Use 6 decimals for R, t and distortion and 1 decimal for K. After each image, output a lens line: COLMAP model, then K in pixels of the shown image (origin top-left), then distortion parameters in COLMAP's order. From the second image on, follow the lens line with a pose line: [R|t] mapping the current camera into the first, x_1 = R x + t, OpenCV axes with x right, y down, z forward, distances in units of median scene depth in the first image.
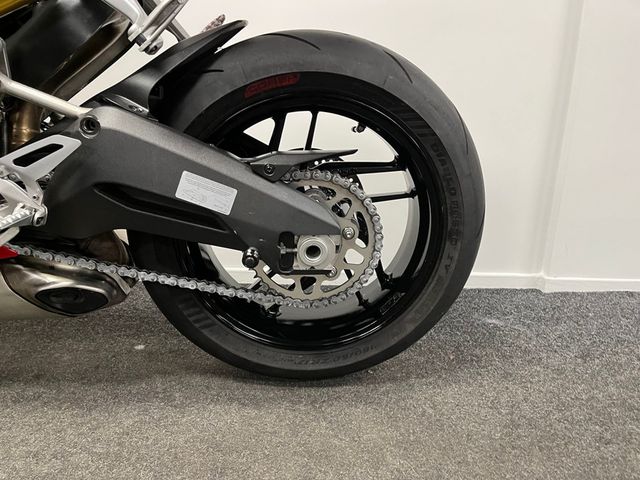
lens RADIAL K [[485.5, 0, 316.2], [0, 485.5, 239.6], [0, 0, 1]] dist [0.054952, -0.022020]
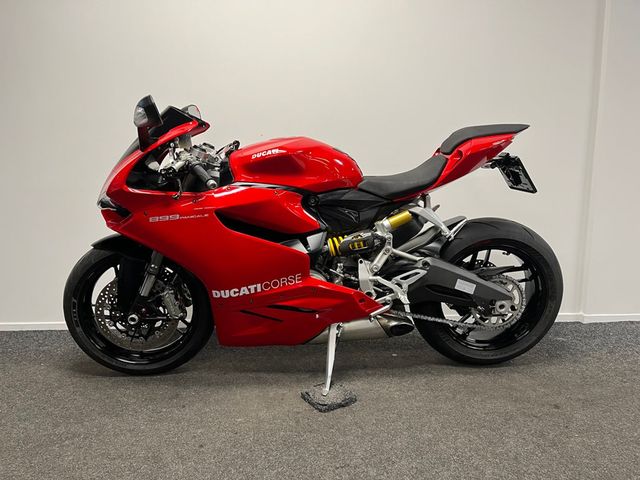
lens RADIAL K [[485.5, 0, 318.6], [0, 485.5, 240.3], [0, 0, 1]] dist [0.054952, -0.022020]
pose [[0.999309, -0.037150, 0.001059, -0.818654], [0.037081, 0.994732, -0.095571, -0.096550], [0.002497, 0.095544, 0.995422, -1.367306]]
